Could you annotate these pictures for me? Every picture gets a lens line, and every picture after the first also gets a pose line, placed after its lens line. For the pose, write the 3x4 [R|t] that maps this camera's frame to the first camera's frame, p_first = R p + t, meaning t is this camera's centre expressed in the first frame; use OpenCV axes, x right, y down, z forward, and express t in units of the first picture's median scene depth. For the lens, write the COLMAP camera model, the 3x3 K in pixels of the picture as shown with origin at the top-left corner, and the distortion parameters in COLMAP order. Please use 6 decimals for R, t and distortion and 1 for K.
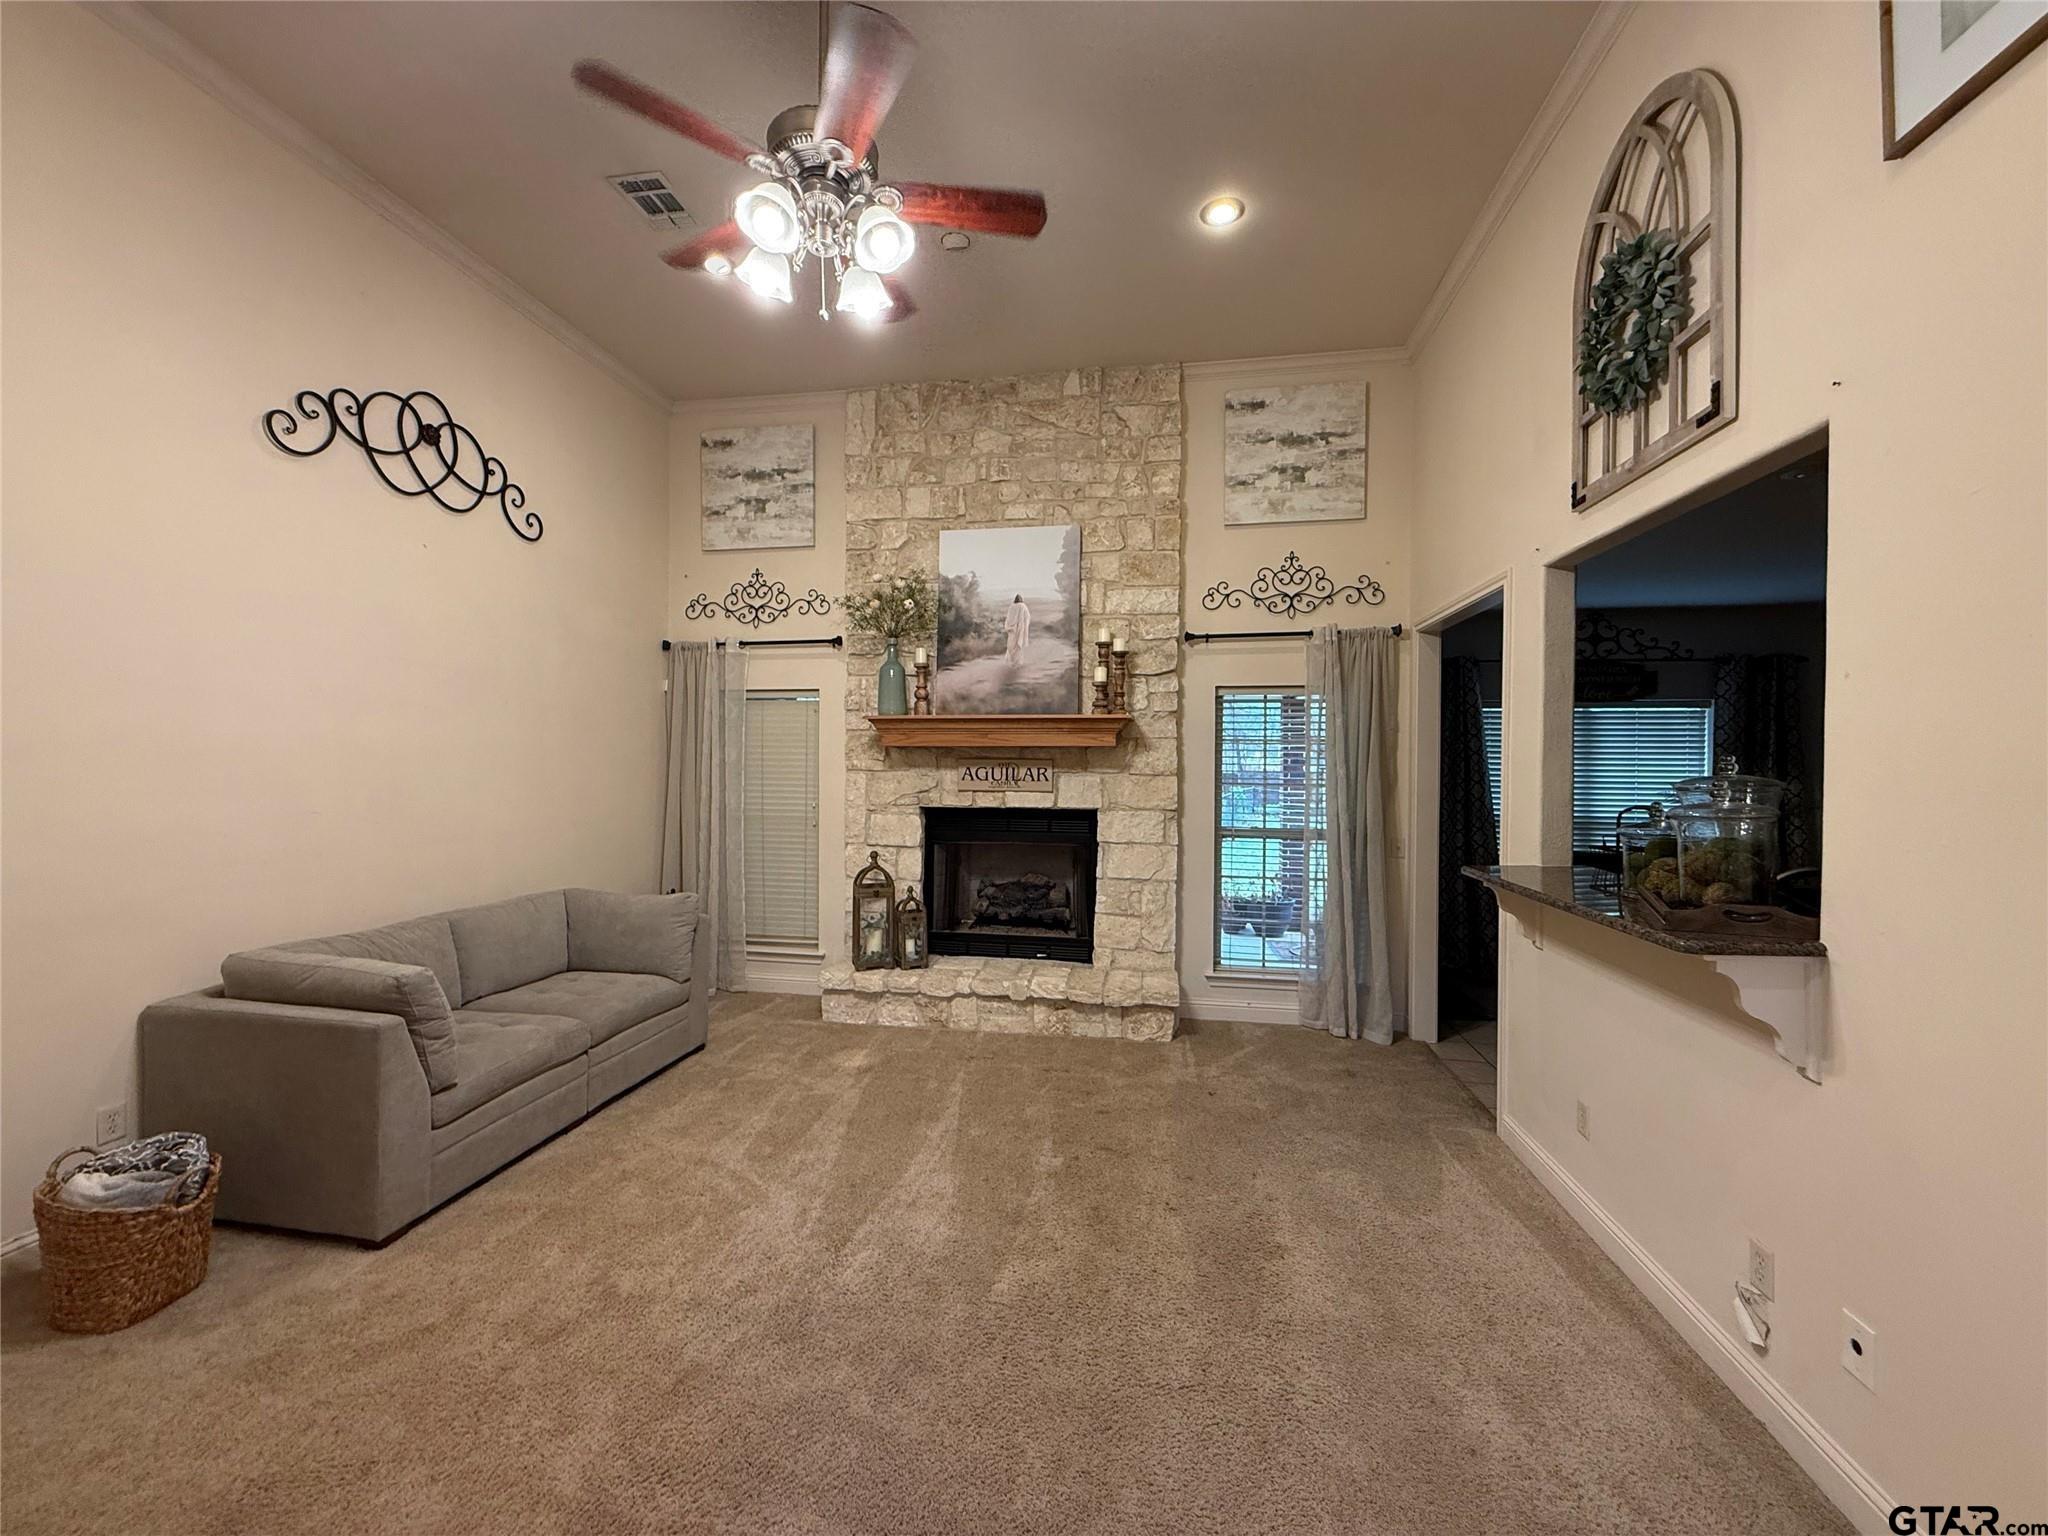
lens RADIAL K [[816.8, 0, 1020.3], [0, 816.8, 762.7], [0, 0, 1]] dist [0.007735, 0.001533]
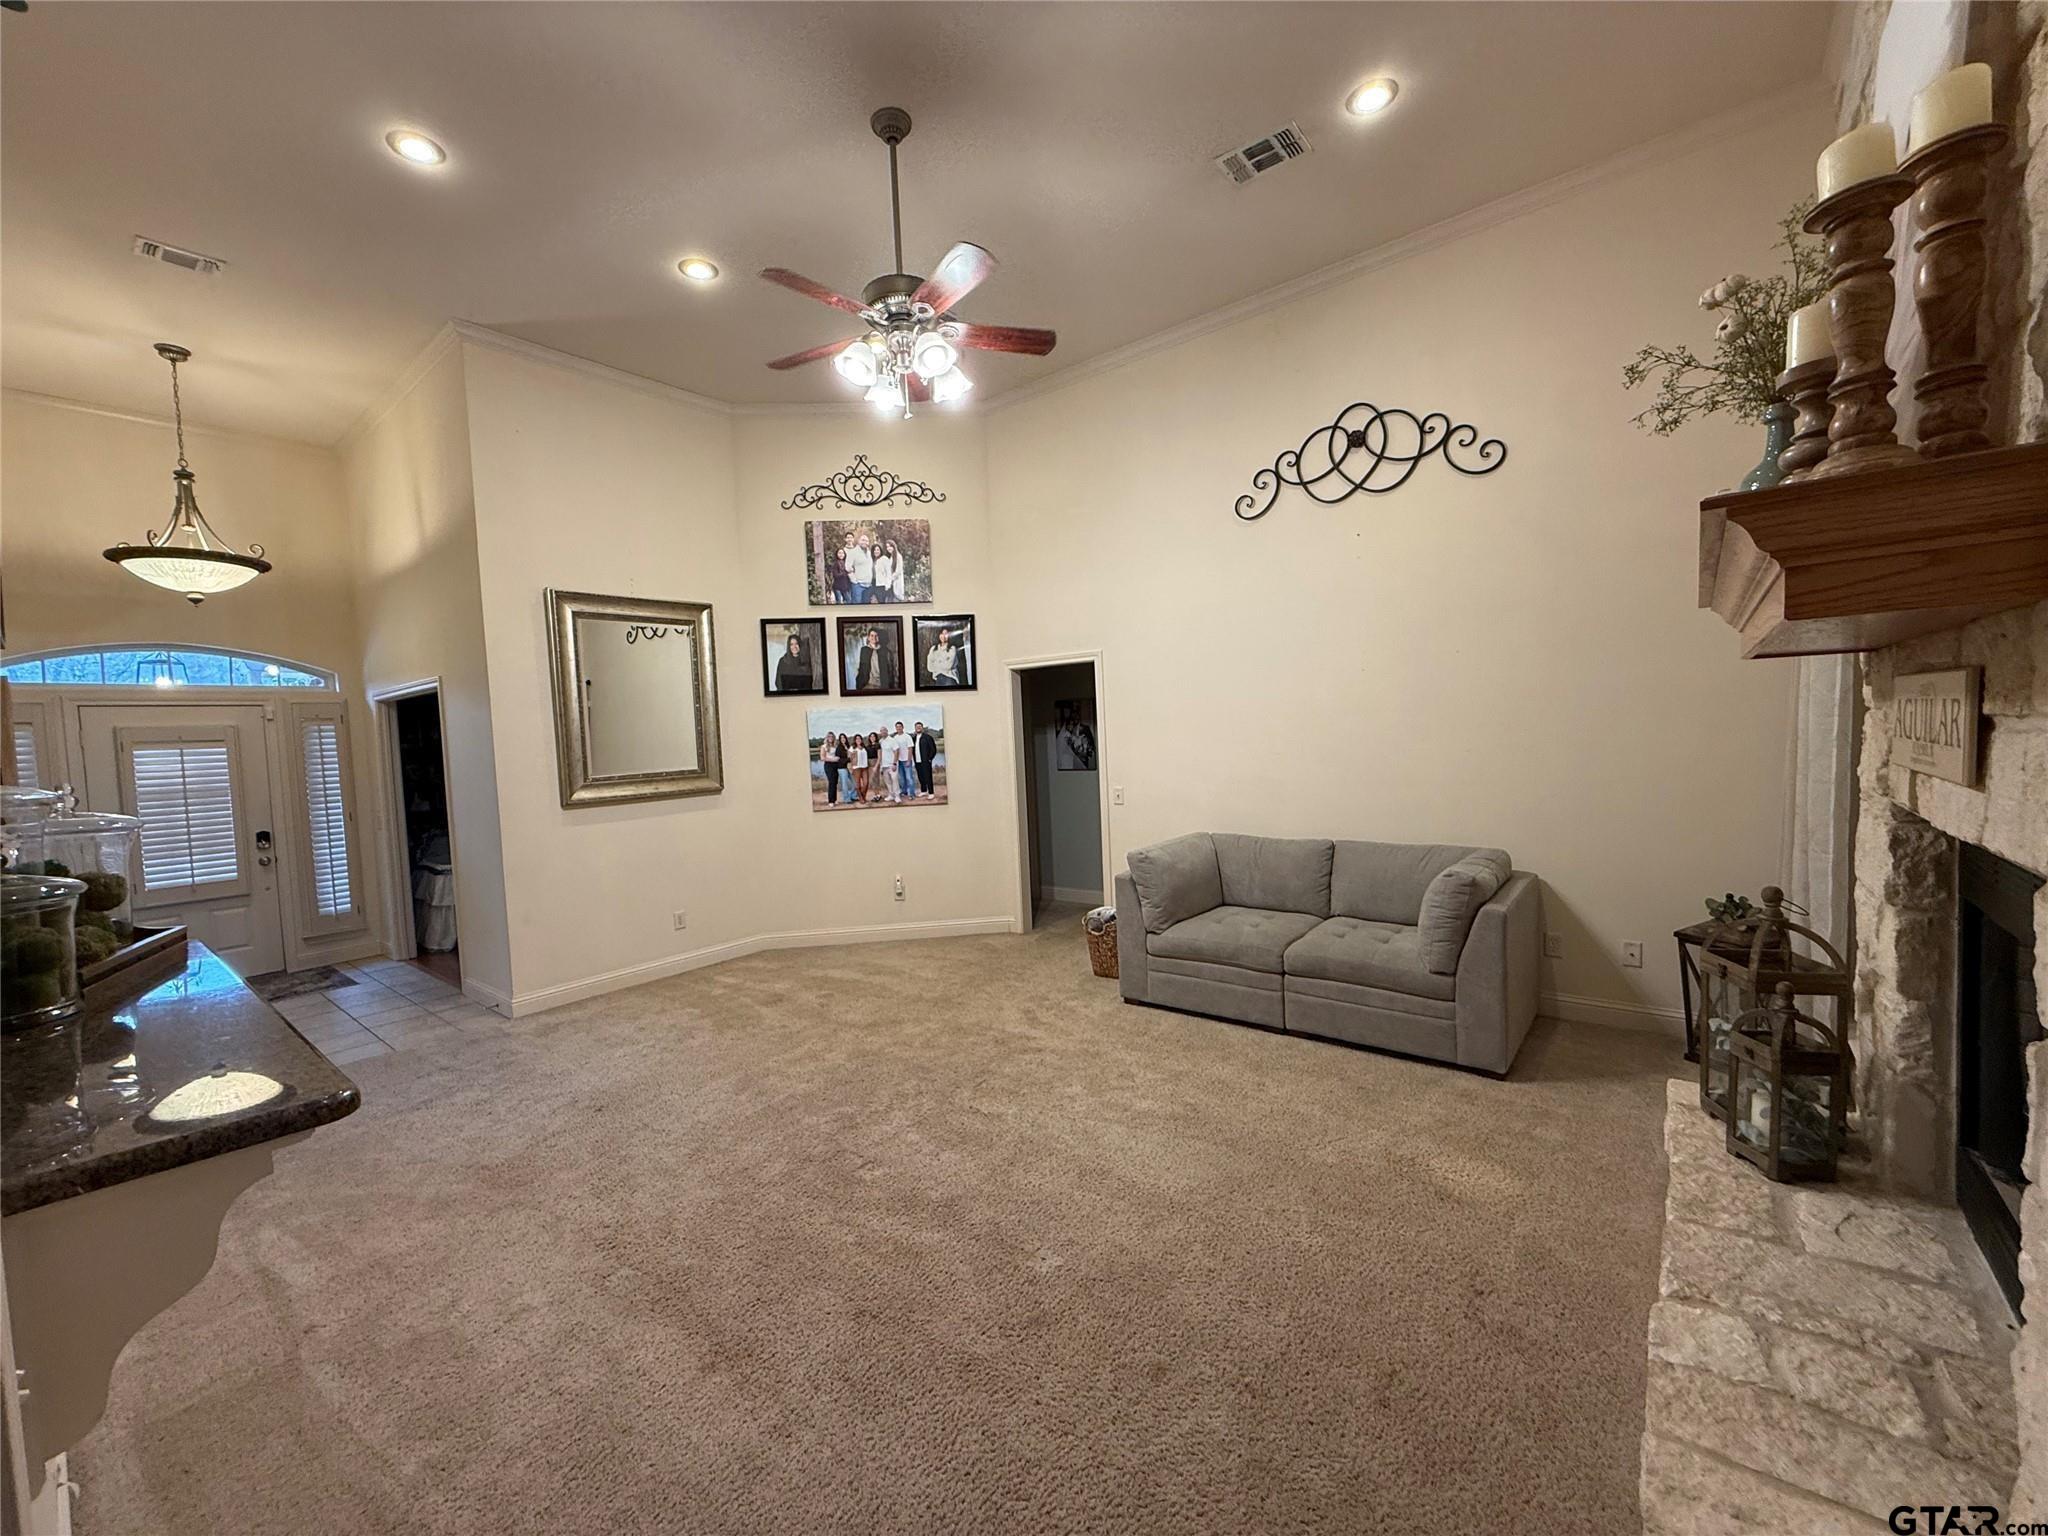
lens RADIAL K [[816.8, 0, 1022.9], [0, 816.8, 771.8], [0, 0, 1]] dist [0.007735, 0.001533]
pose [[-0.482789, 0.064033, -0.873393, 0.573805], [0.045134, 0.997817, 0.048206, 0.000087], [0.874573, -0.016146, -0.484625, 1.141856]]
